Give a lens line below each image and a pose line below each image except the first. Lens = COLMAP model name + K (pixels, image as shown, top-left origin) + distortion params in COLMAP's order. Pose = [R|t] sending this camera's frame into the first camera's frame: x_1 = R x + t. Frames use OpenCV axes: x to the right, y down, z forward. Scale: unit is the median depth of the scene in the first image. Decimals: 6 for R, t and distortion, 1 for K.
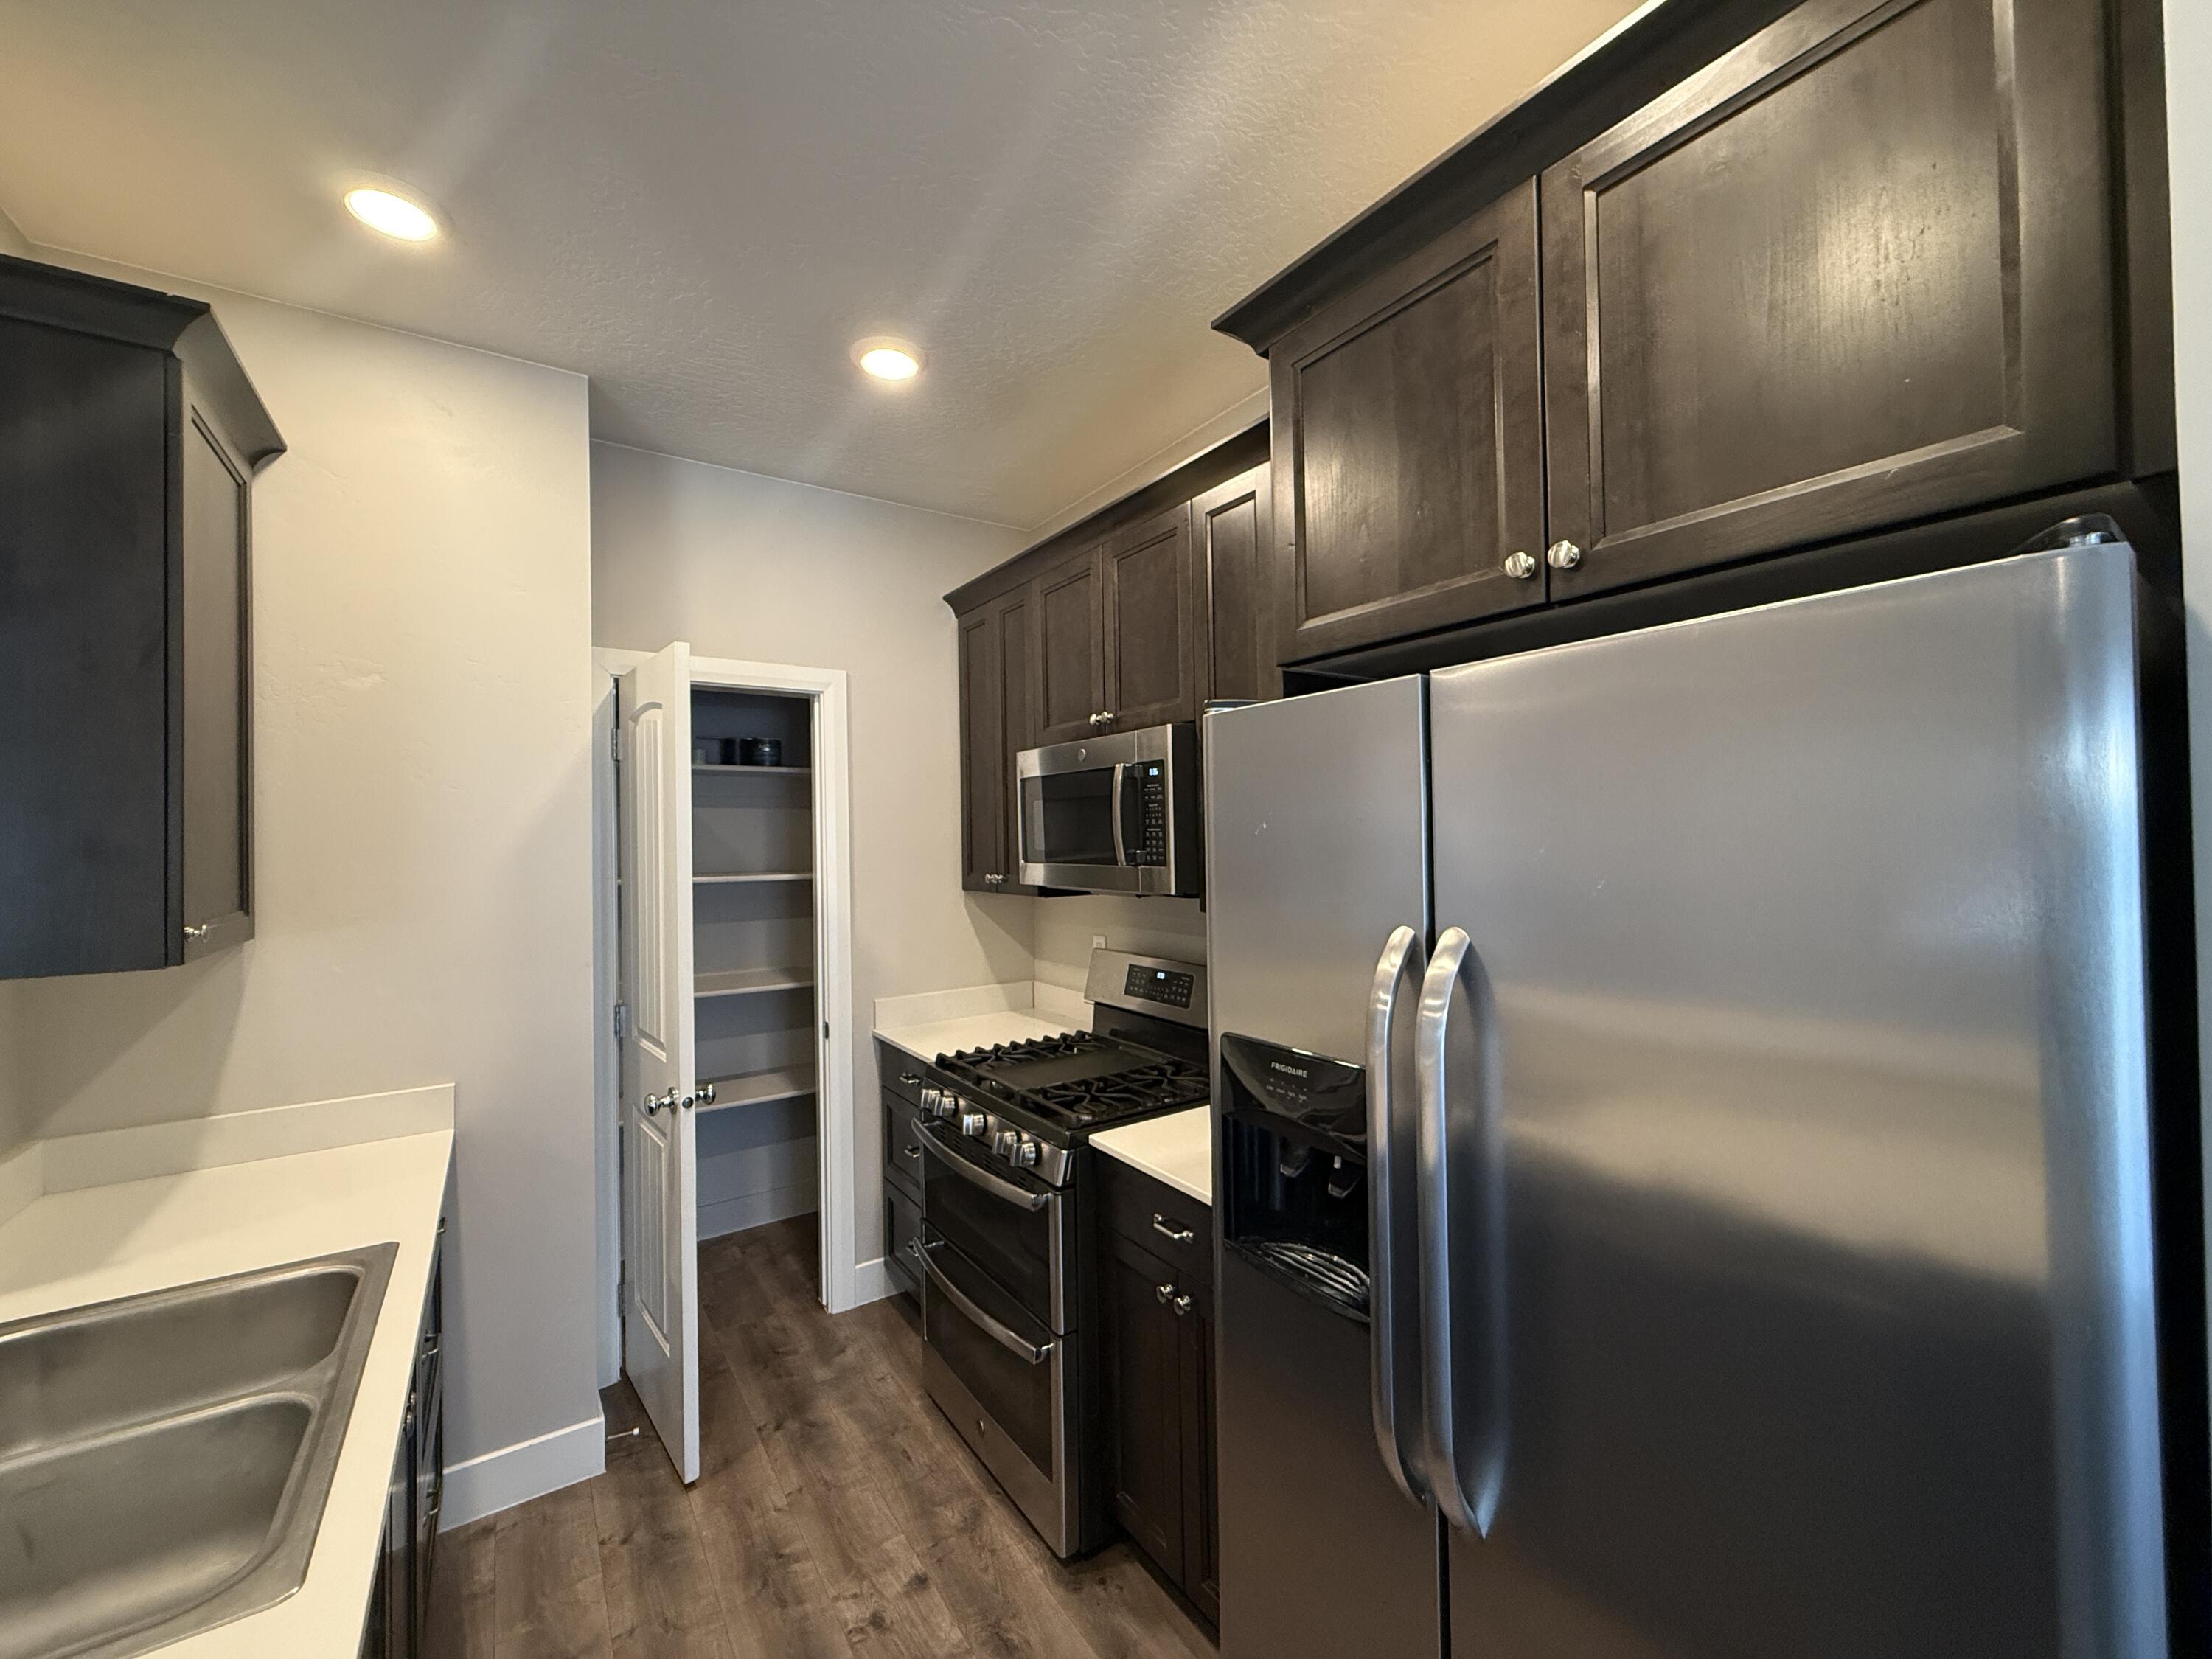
lens RADIAL K [[876.9, 0, 1101.4], [0, 876.9, 826.4], [0, 0, 1]] dist [-0.000787, 0.000342]
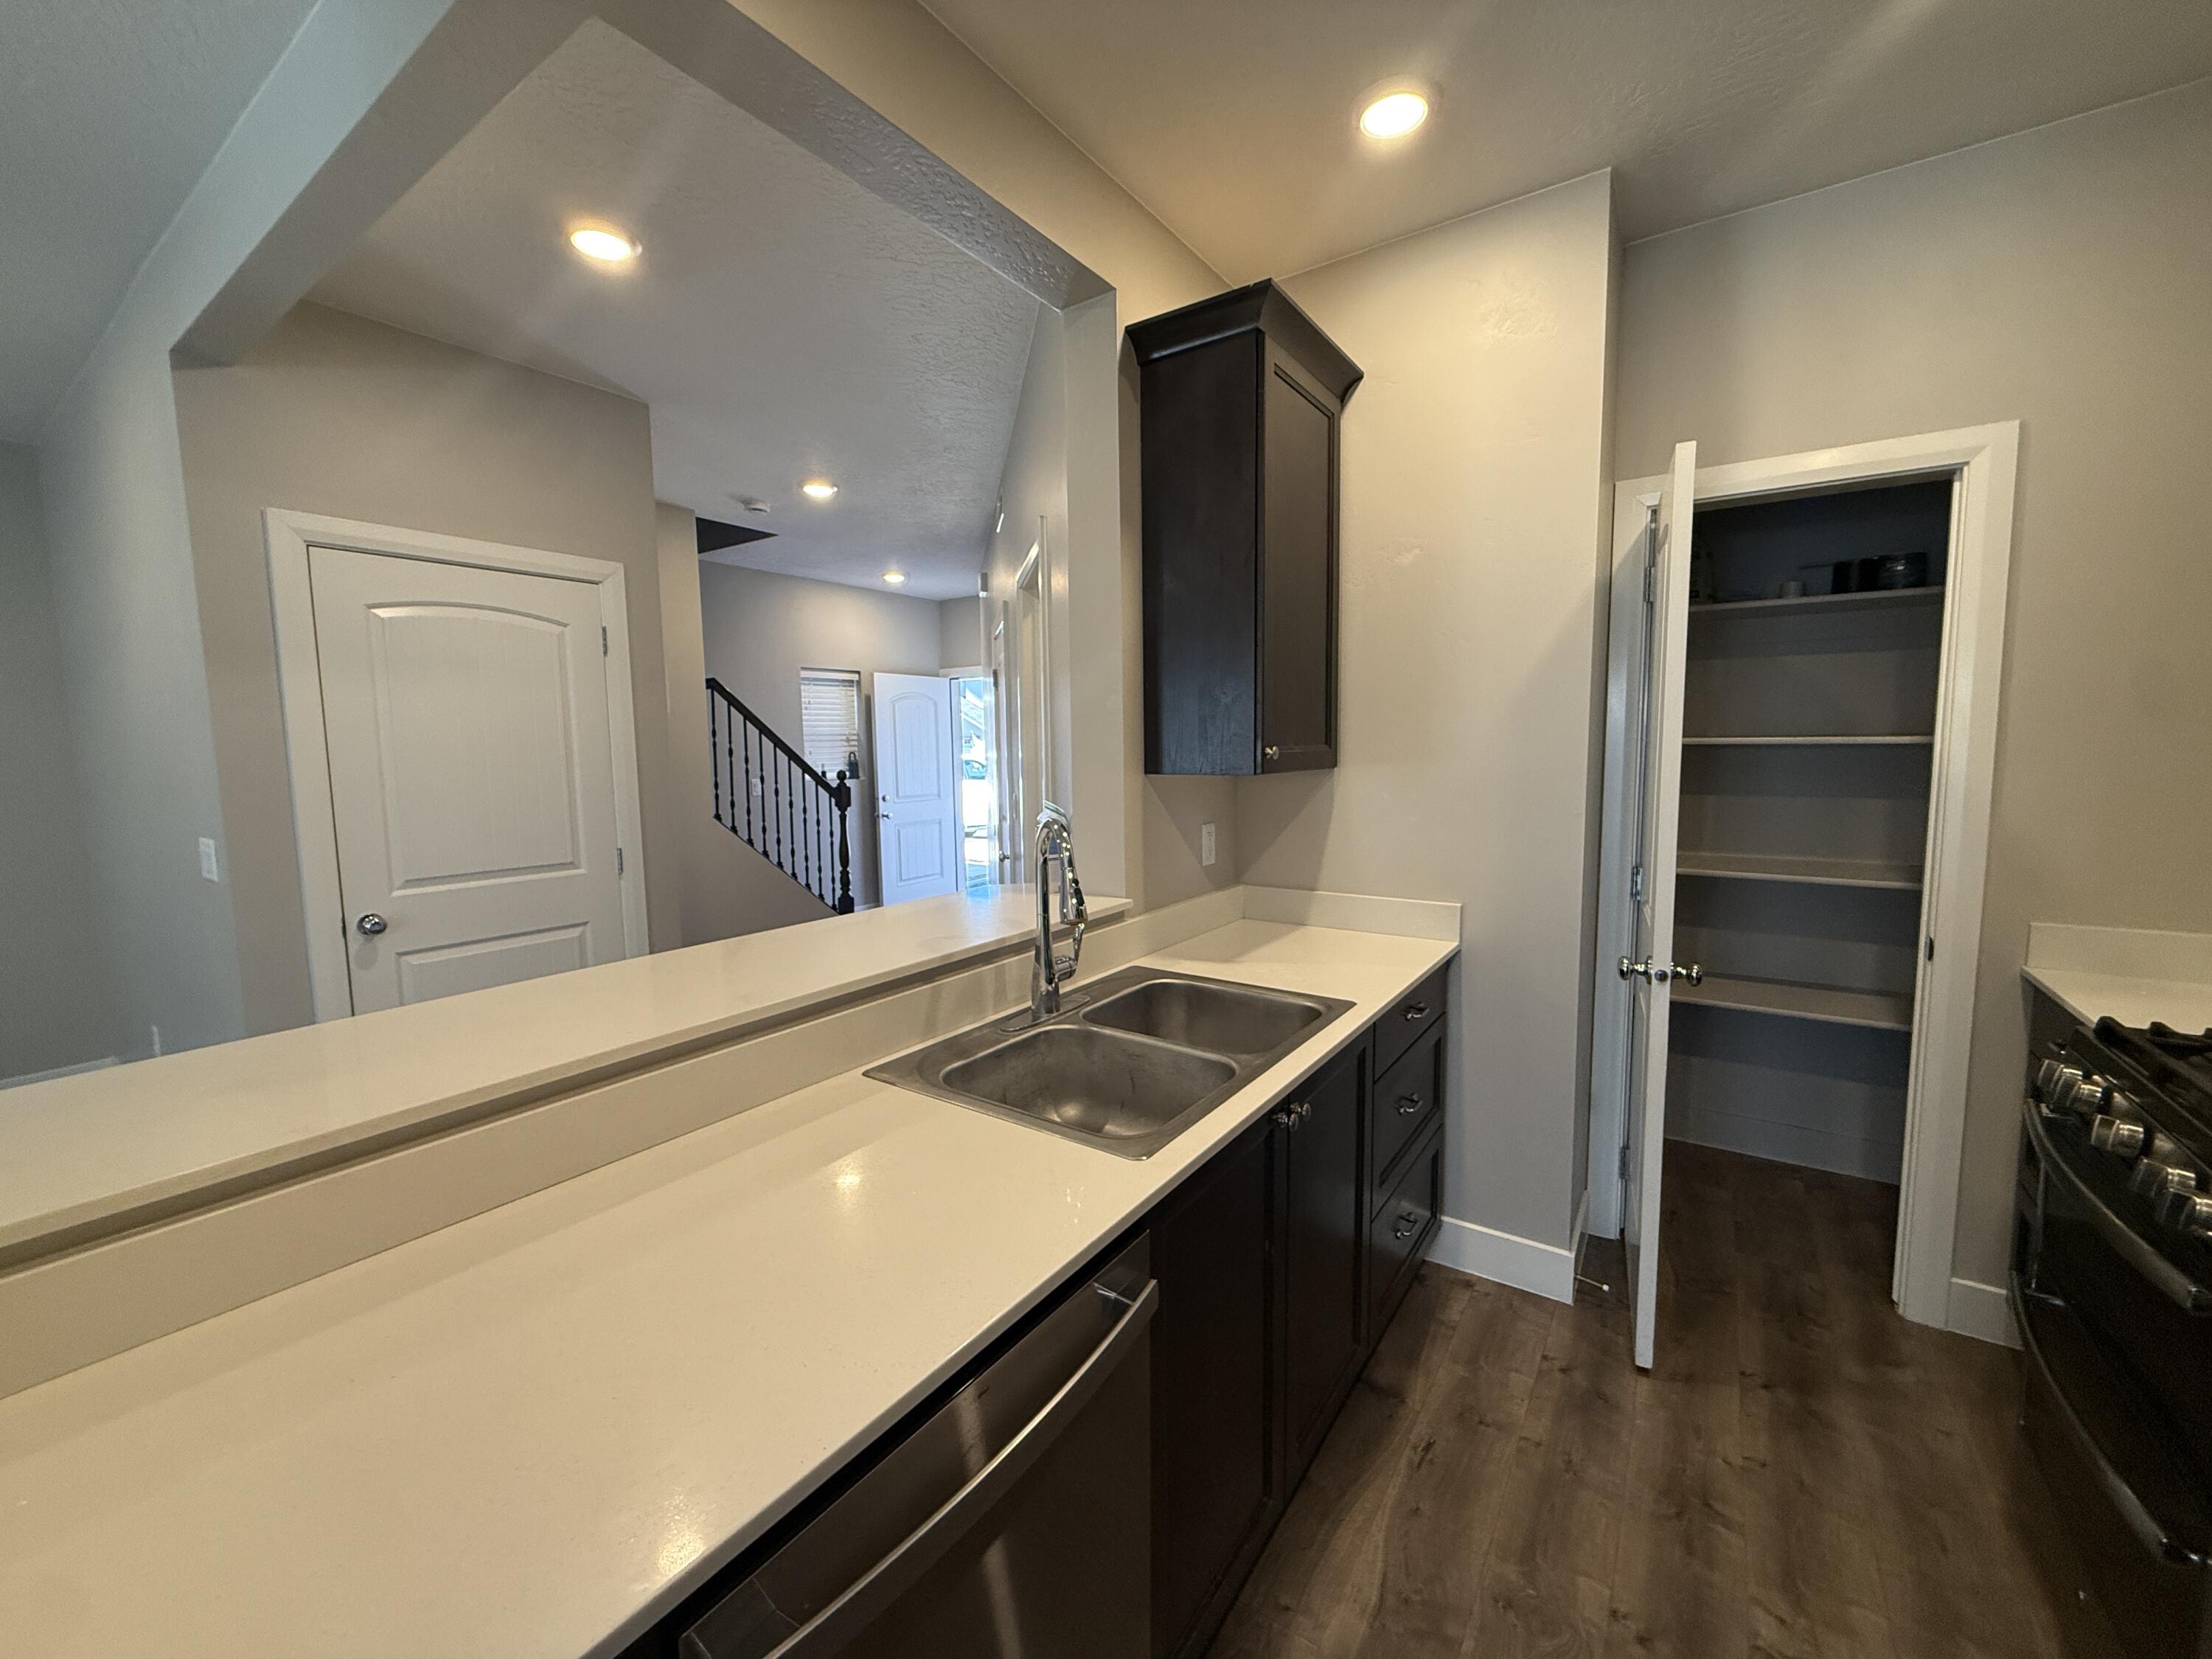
lens RADIAL K [[876.9, 0, 1101.4], [0, 876.9, 826.4], [0, 0, 1]] dist [-0.000787, 0.000342]
pose [[0.358022, 0.101183, -0.928214, 0.138698], [0.020456, 0.993022, 0.116138, 0.046798], [0.933489, -0.060567, 0.353454, 0.155125]]
